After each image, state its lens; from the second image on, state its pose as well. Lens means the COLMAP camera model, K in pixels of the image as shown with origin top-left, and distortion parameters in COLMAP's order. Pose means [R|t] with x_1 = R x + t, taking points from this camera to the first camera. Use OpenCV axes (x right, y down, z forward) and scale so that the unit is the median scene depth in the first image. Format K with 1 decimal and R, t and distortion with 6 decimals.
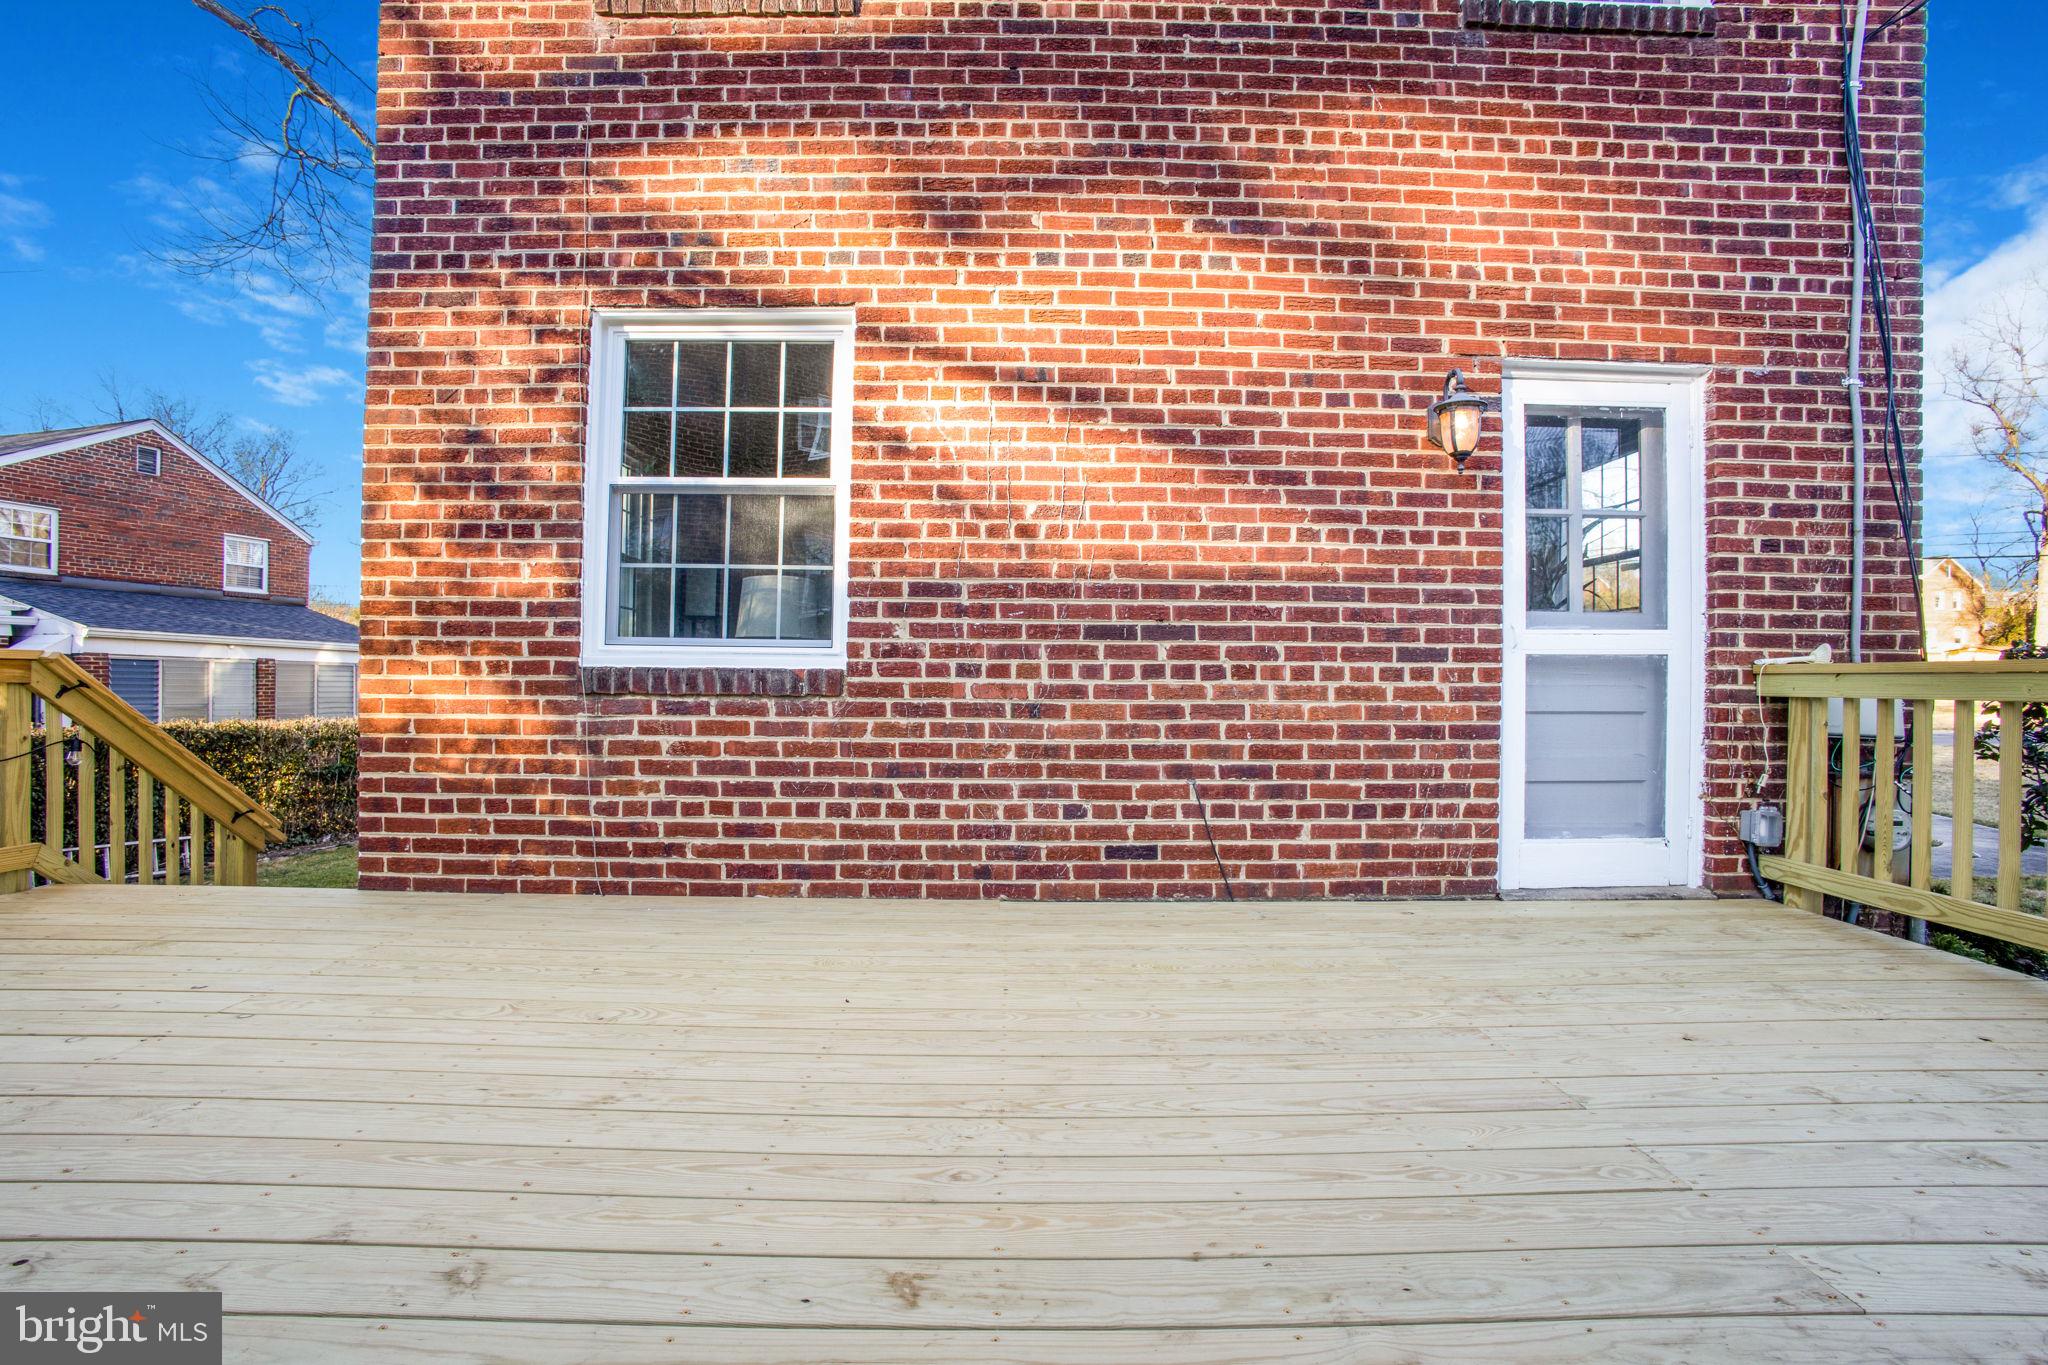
lens RADIAL K [[934.1, 0, 1018.2], [0, 934.1, 679.1], [0, 0, 1]] dist [-0.079507, 0.030207]
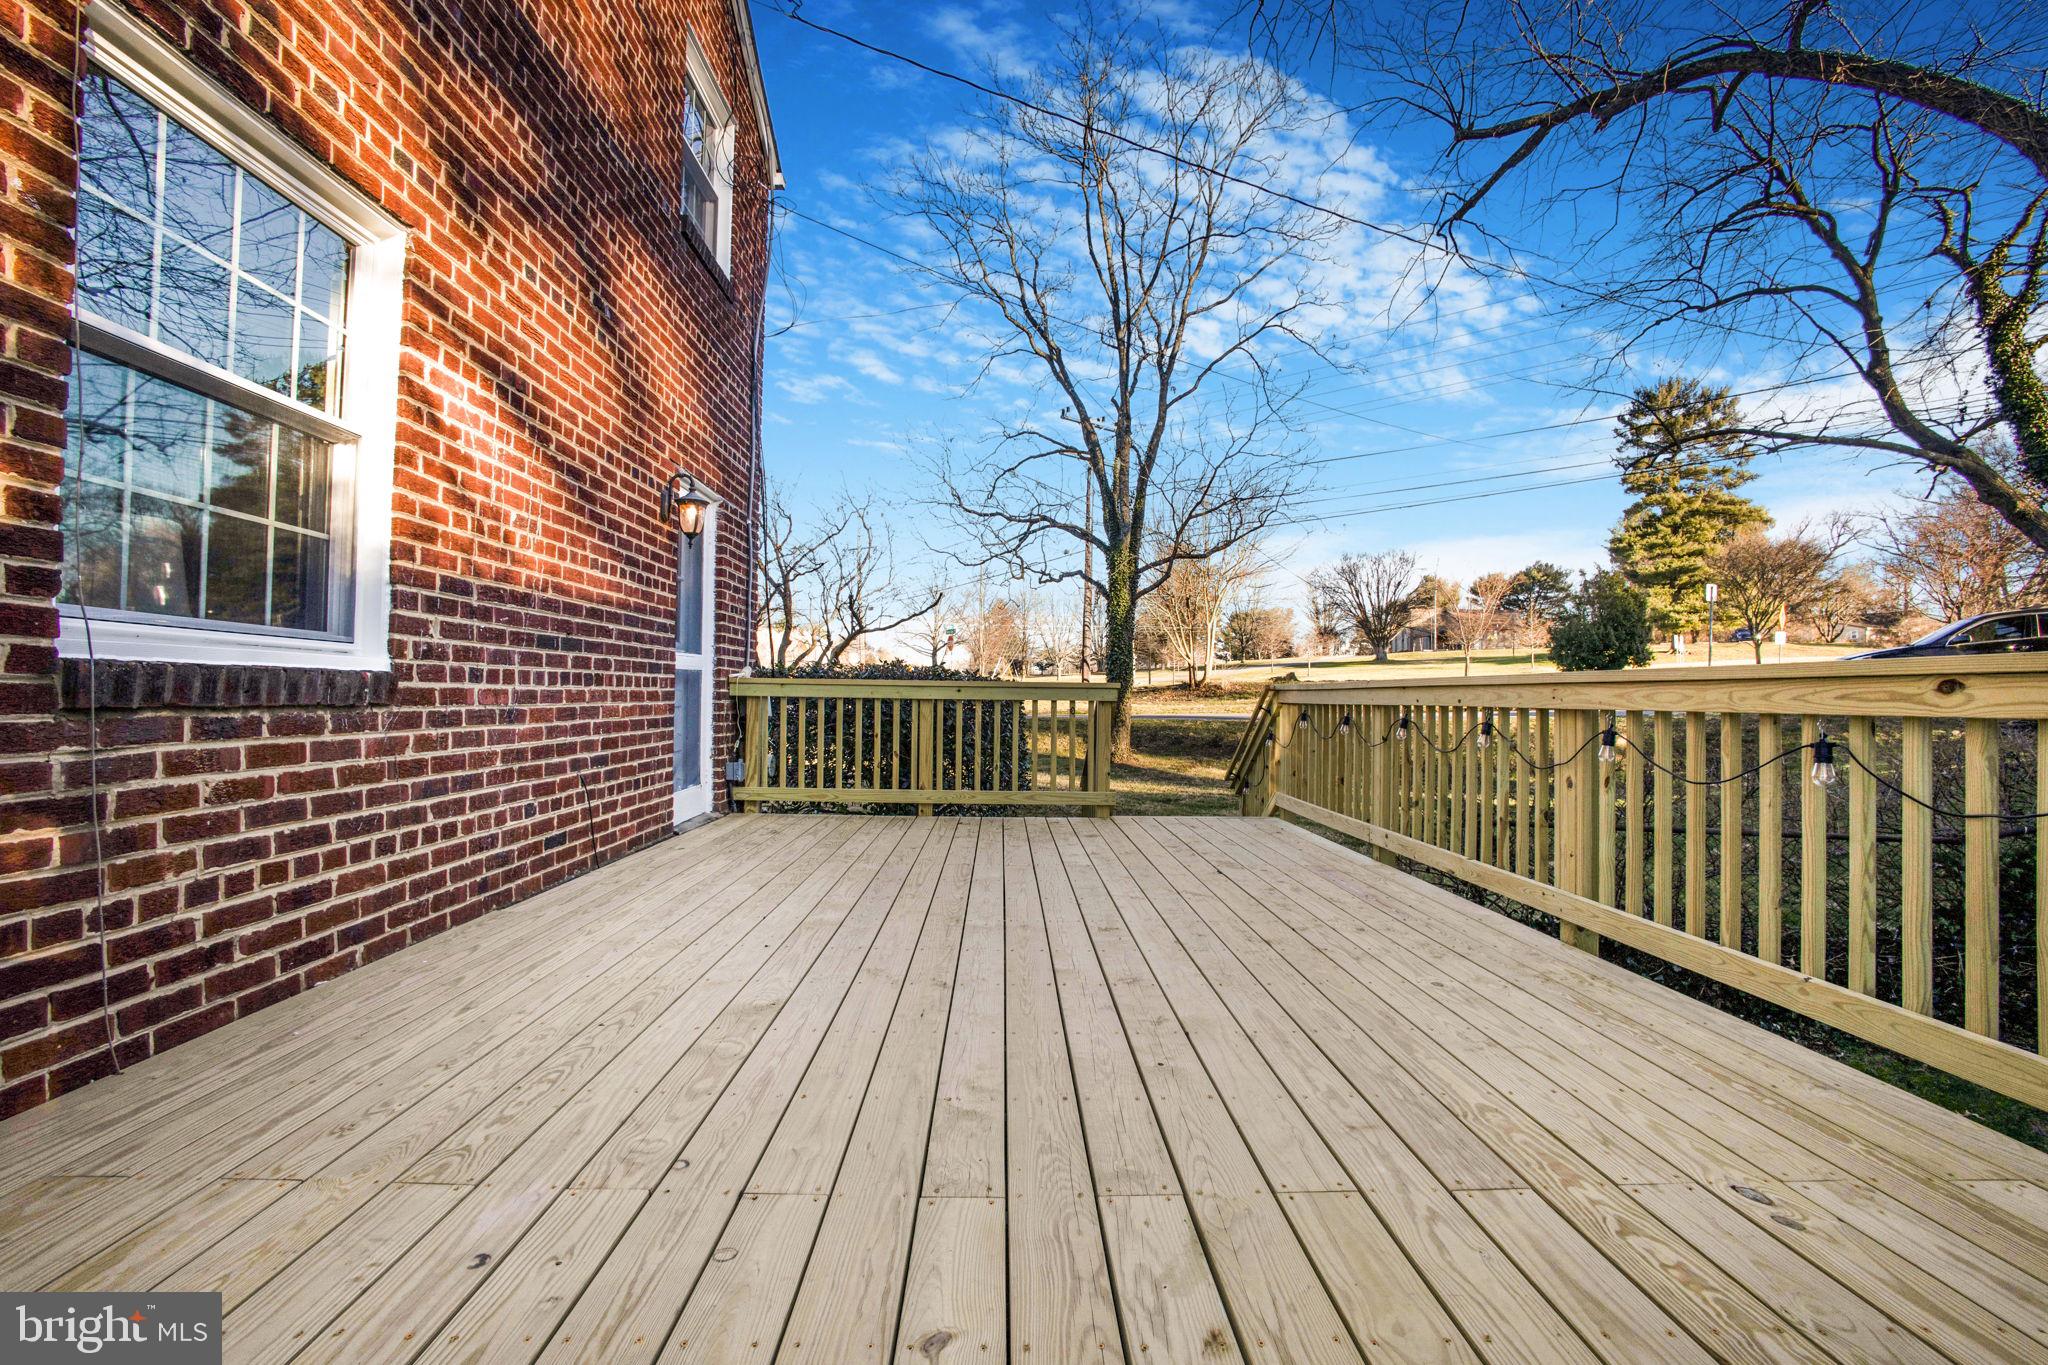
lens RADIAL K [[946.5, 0, 1002.6], [0, 946.5, 683.3], [0, 0, 1]] dist [-0.060246, 0.032303]
pose [[0.005811, 0.005152, 0.999970, -0.994300], [-0.013611, 0.999894, -0.005073, -0.003710], [-0.999890, -0.013582, 0.005881, 0.461368]]
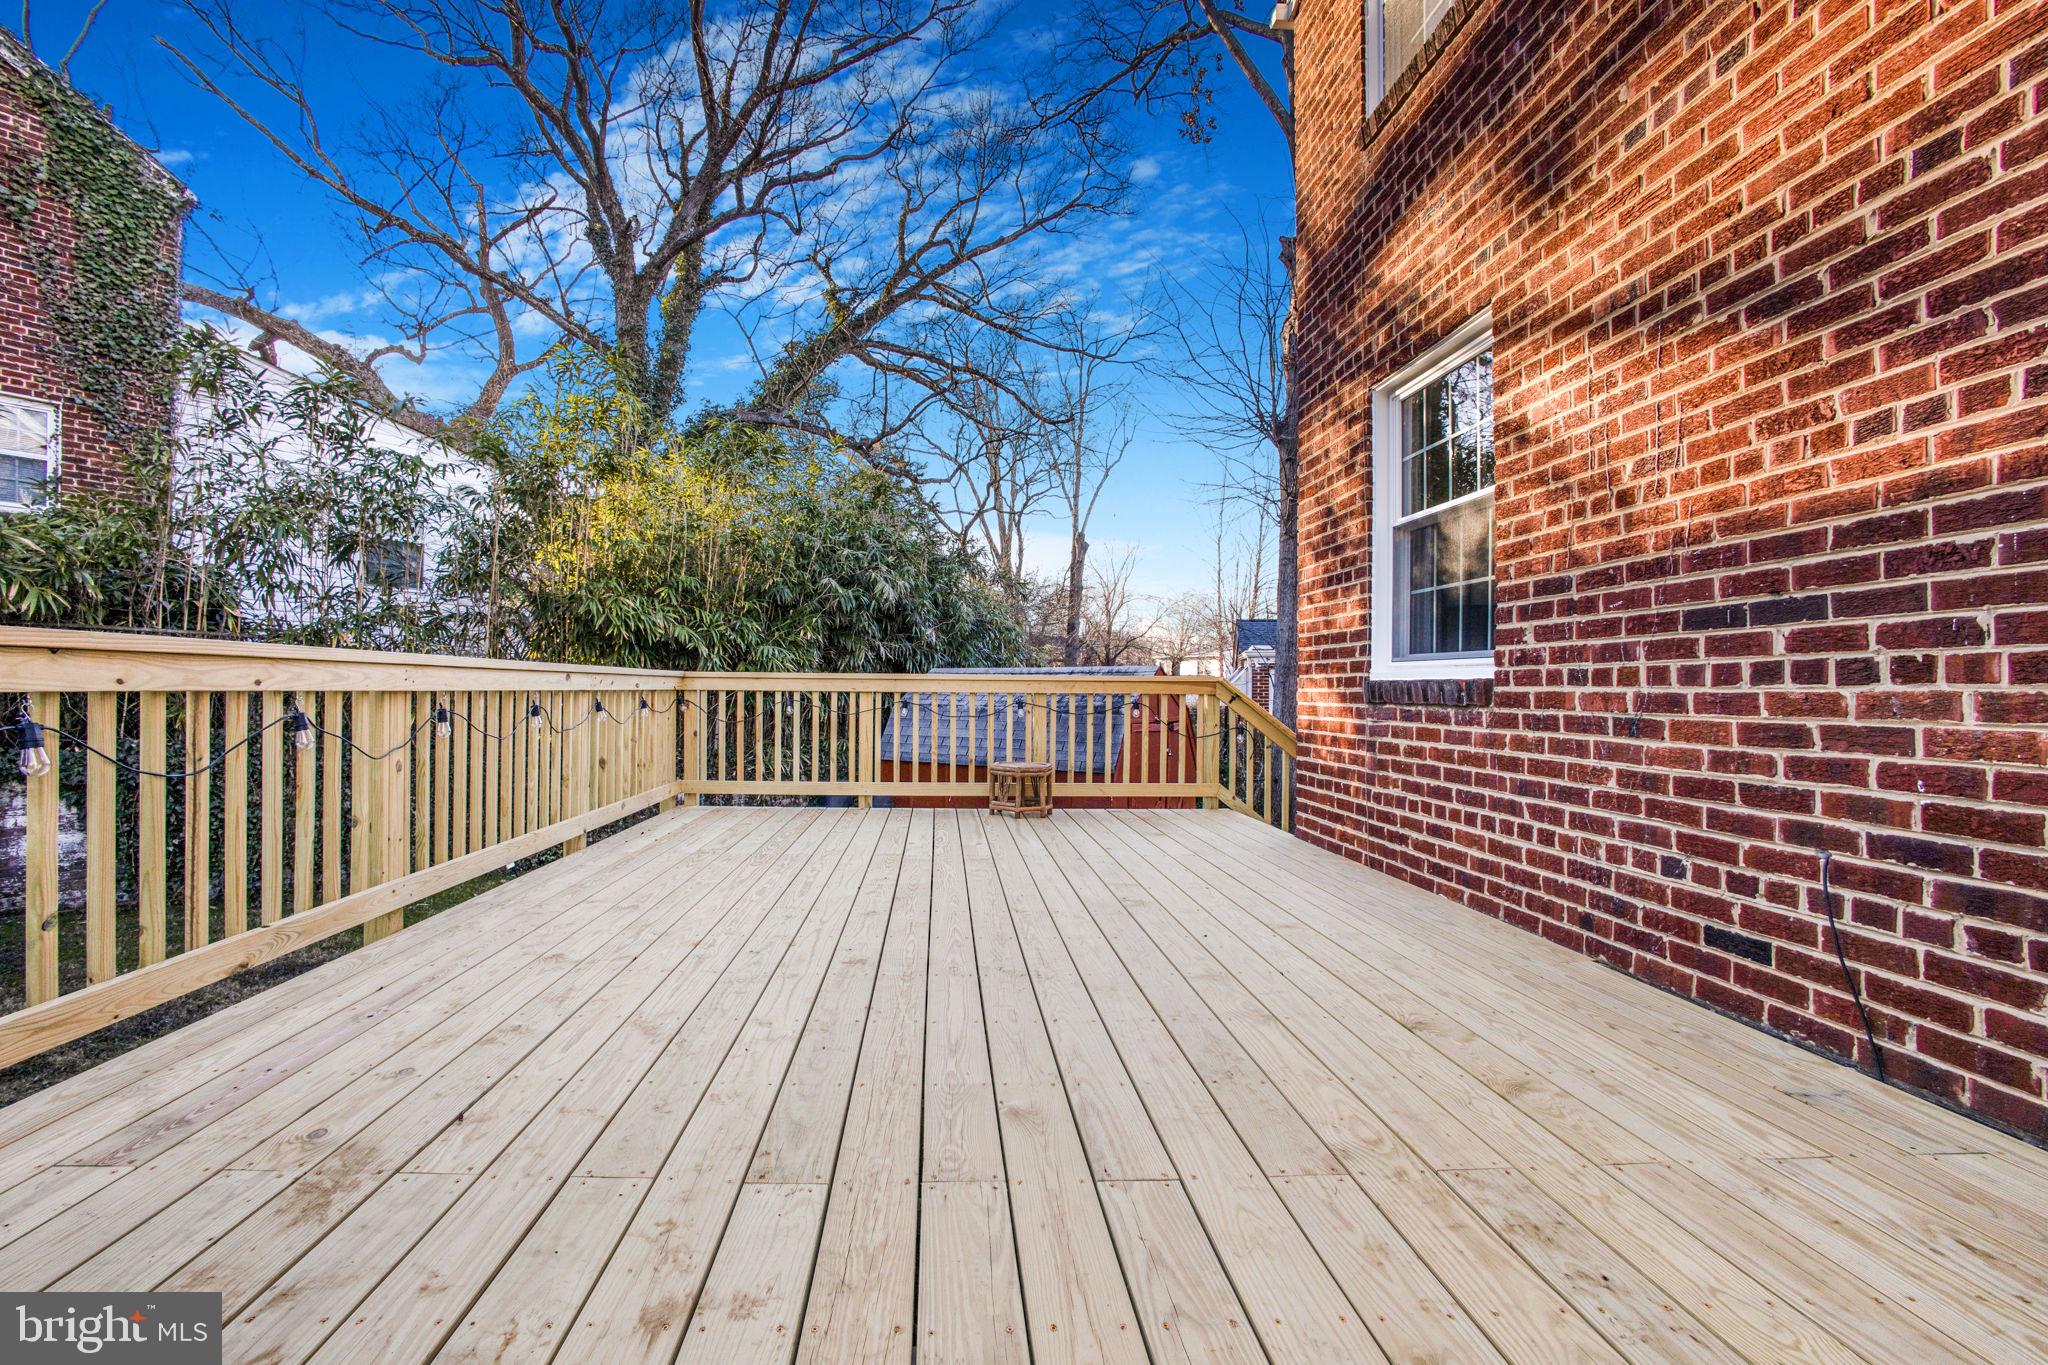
lens RADIAL K [[946.5, 0, 1002.6], [0, 946.5, 683.3], [0, 0, 1]] dist [-0.060246, 0.032303]
pose [[0.057508, -0.015050, -0.998232, 0.754516], [-0.006440, 0.999860, -0.015446, 0.012576], [0.998324, 0.007317, 0.057403, 0.434422]]
